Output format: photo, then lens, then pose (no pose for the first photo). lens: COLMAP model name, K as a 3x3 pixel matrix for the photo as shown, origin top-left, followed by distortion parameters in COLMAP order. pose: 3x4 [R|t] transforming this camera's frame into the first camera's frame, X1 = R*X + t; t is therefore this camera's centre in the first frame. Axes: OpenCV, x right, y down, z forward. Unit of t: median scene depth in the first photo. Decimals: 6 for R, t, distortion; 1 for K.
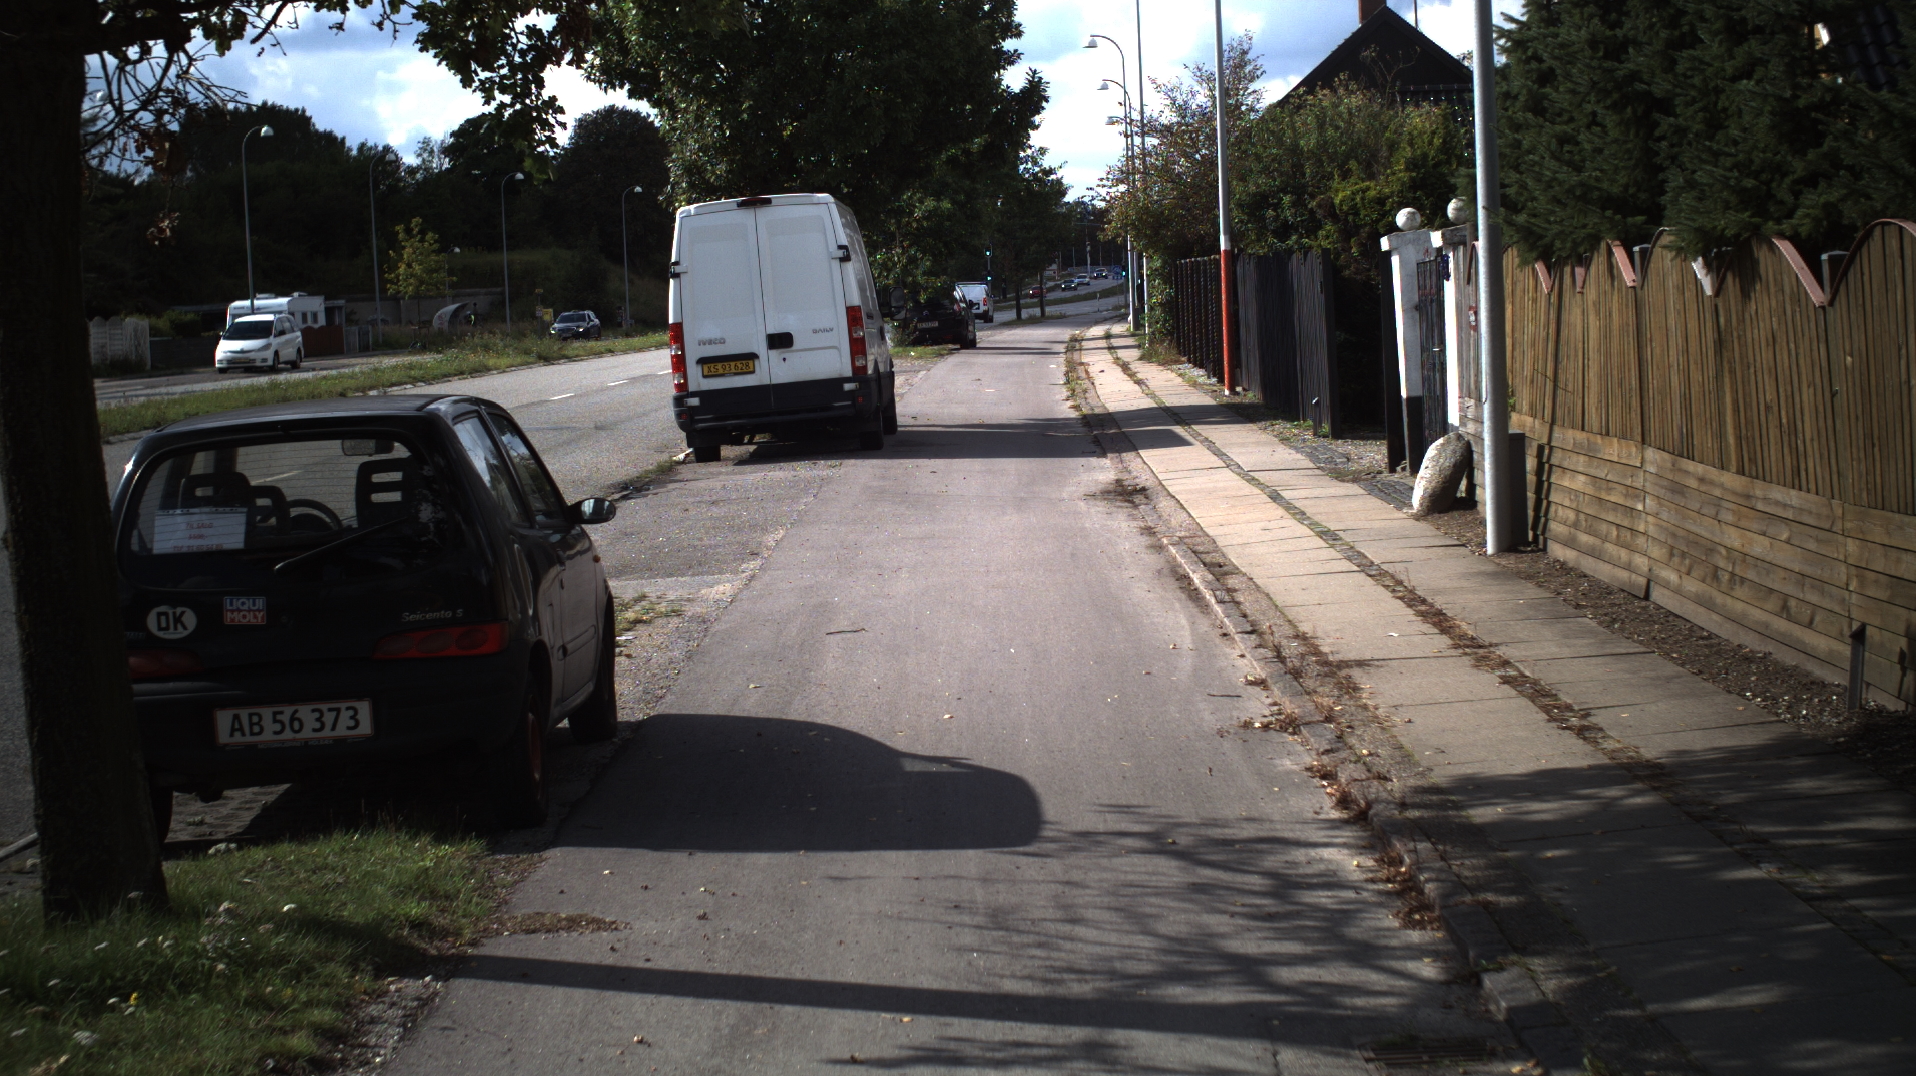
lens RADIAL K [[3571.4, 0, 958.0], [0, 3571.4, 538.0], [0, 0, 1]] dist [-0.254300, 0.310083]
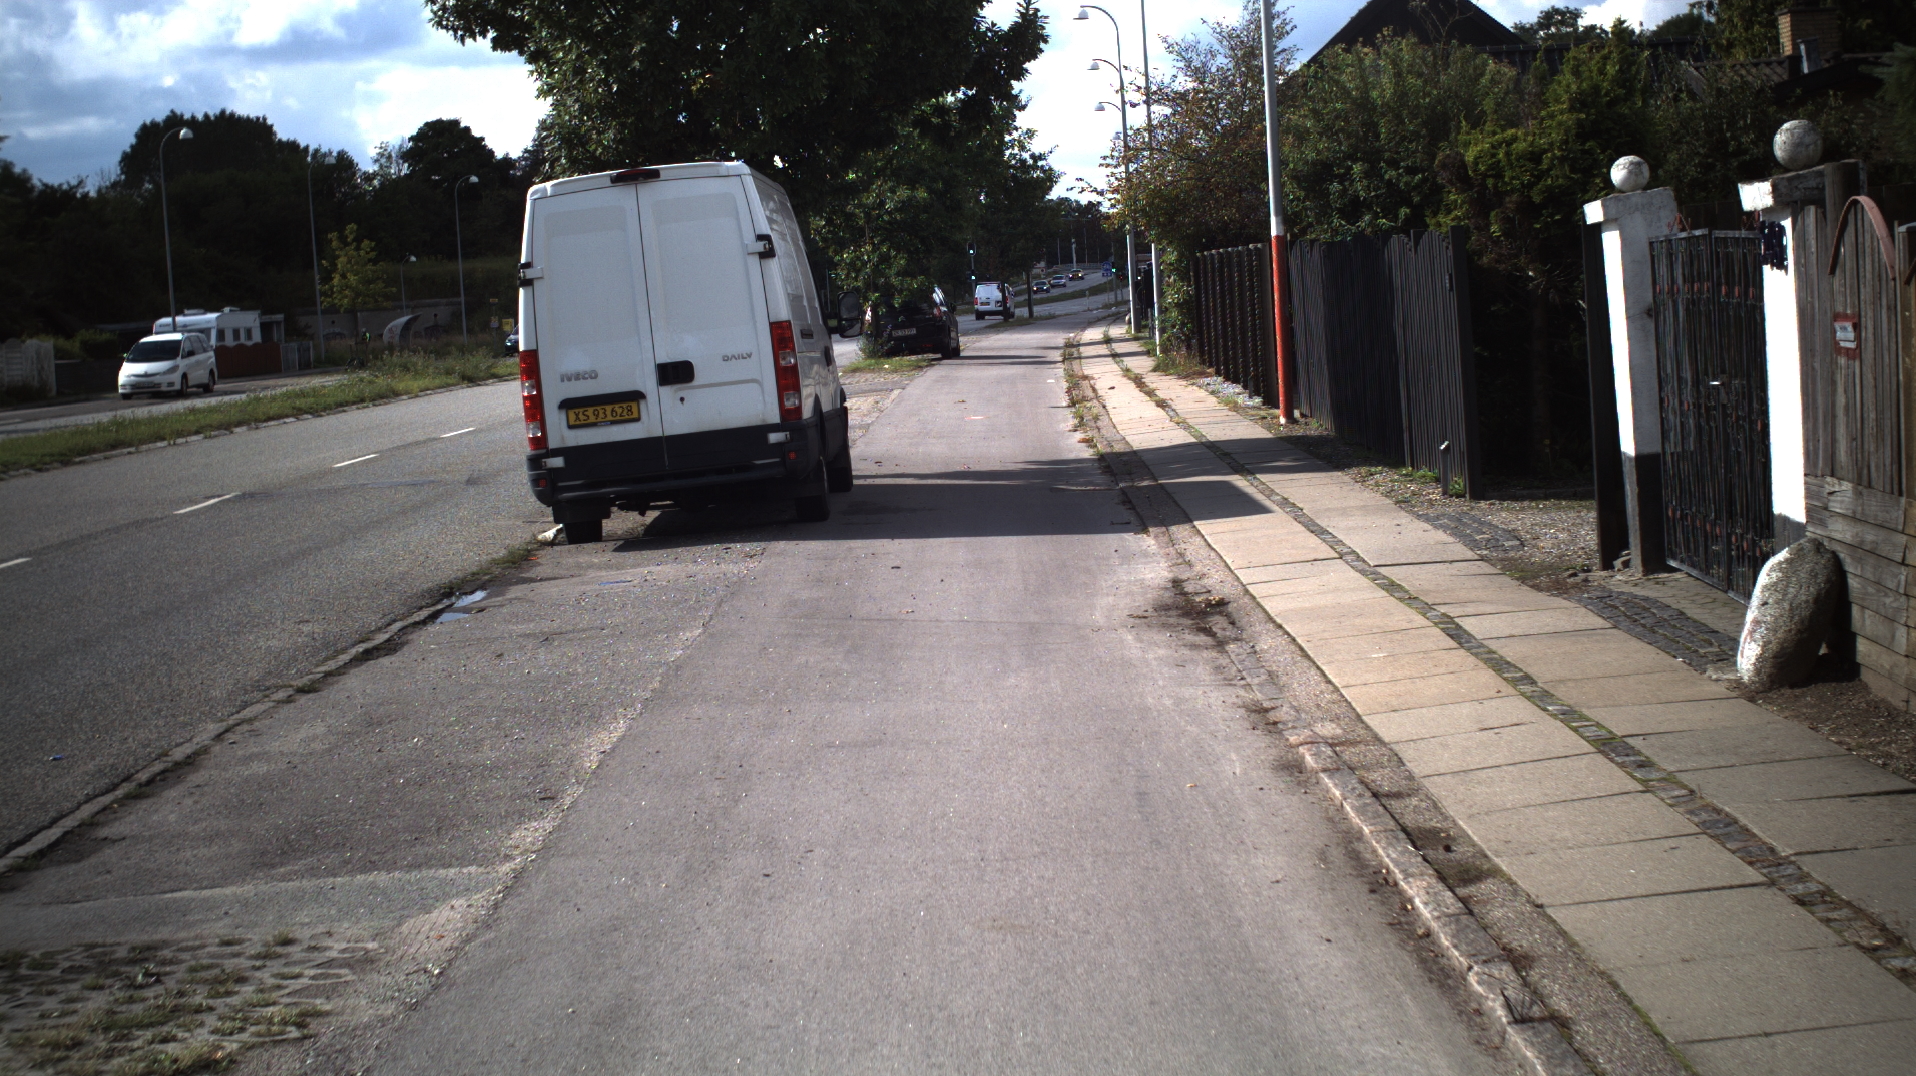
lens RADIAL K [[3571.4, 0, 958.0], [0, 3571.4, 538.0], [0, 0, 1]] dist [-0.254300, 0.310083]
pose [[0.999813, -0.019095, 0.003127, 0.001892], [0.019095, 0.999818, 0.000009, -0.016089], [-0.003126, 0.000051, 0.999995, 0.221126]]
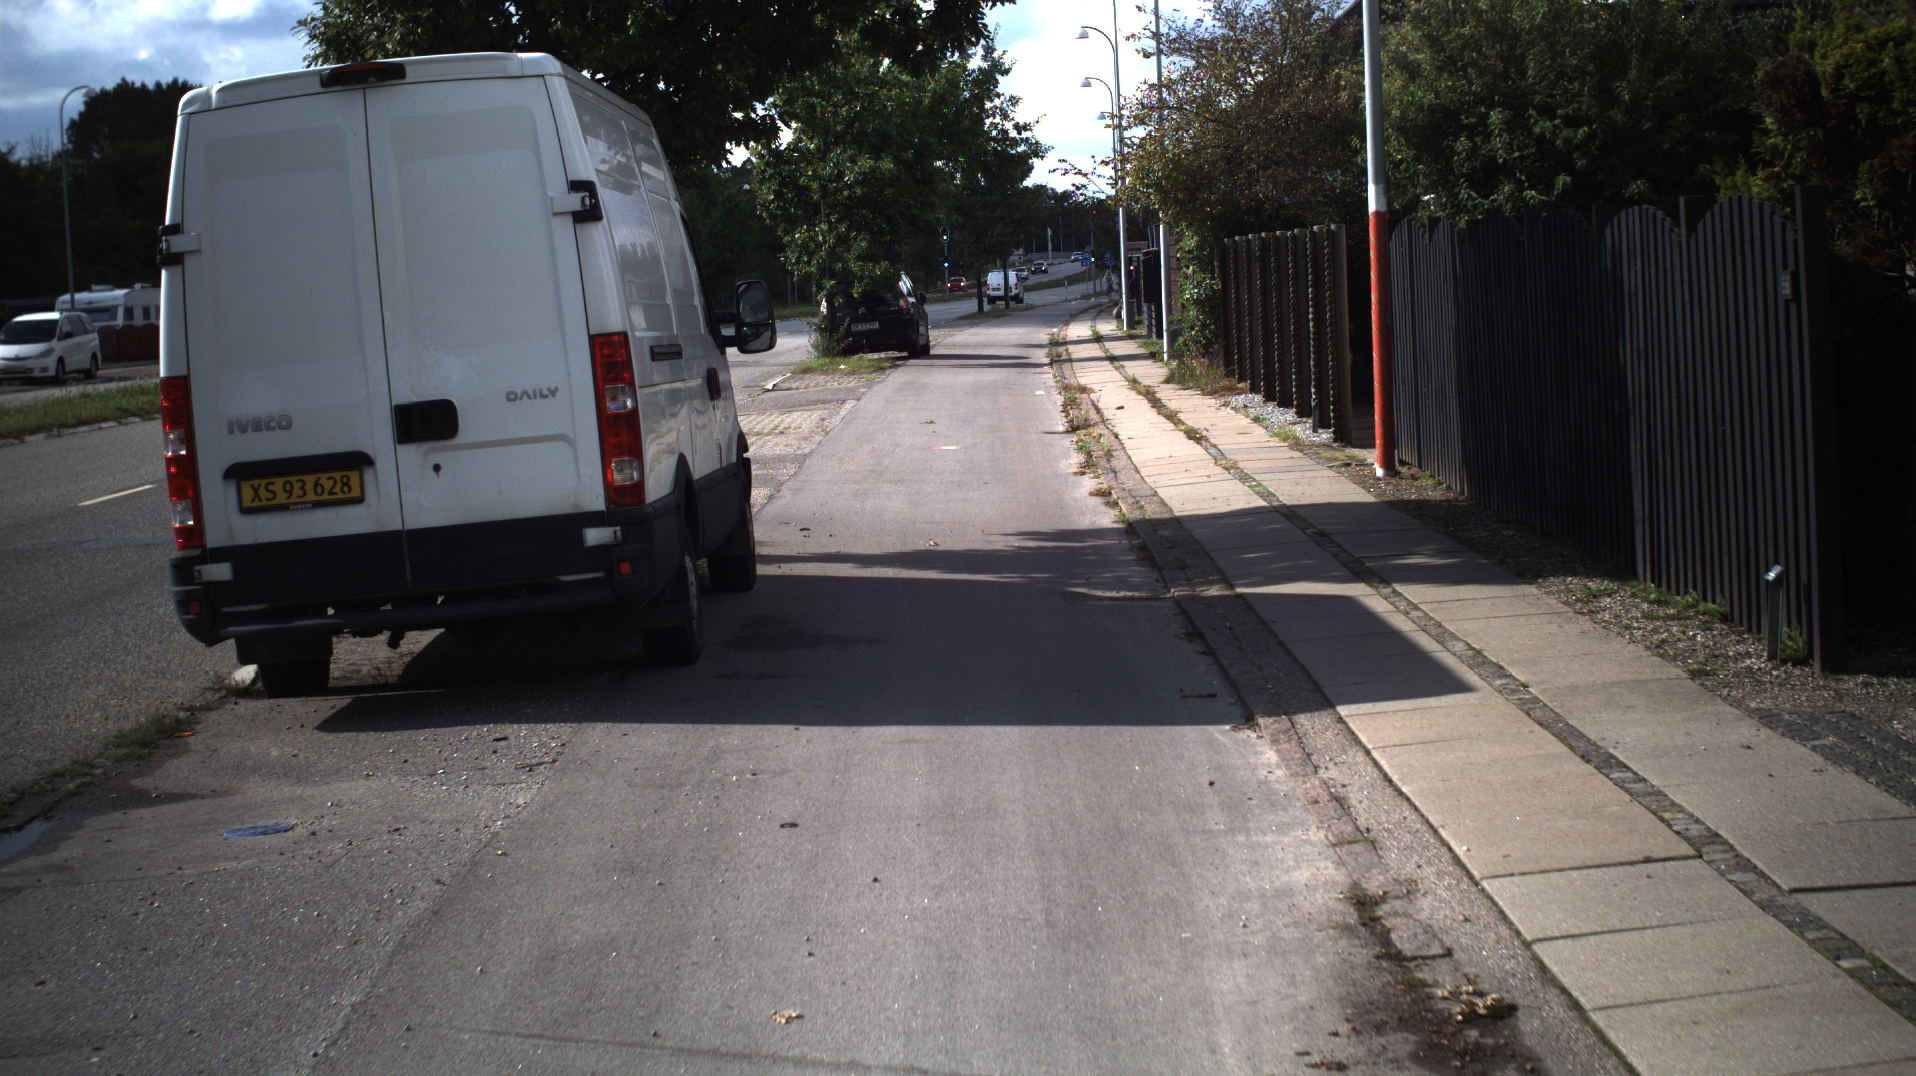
lens RADIAL K [[3571.4, 0, 958.0], [0, 3571.4, 538.0], [0, 0, 1]] dist [-0.254300, 0.310083]
pose [[0.999925, -0.002805, 0.011953, 0.003649], [0.002761, 0.999989, 0.003714, -0.032003], [-0.011963, -0.003681, 0.999922, 0.442617]]
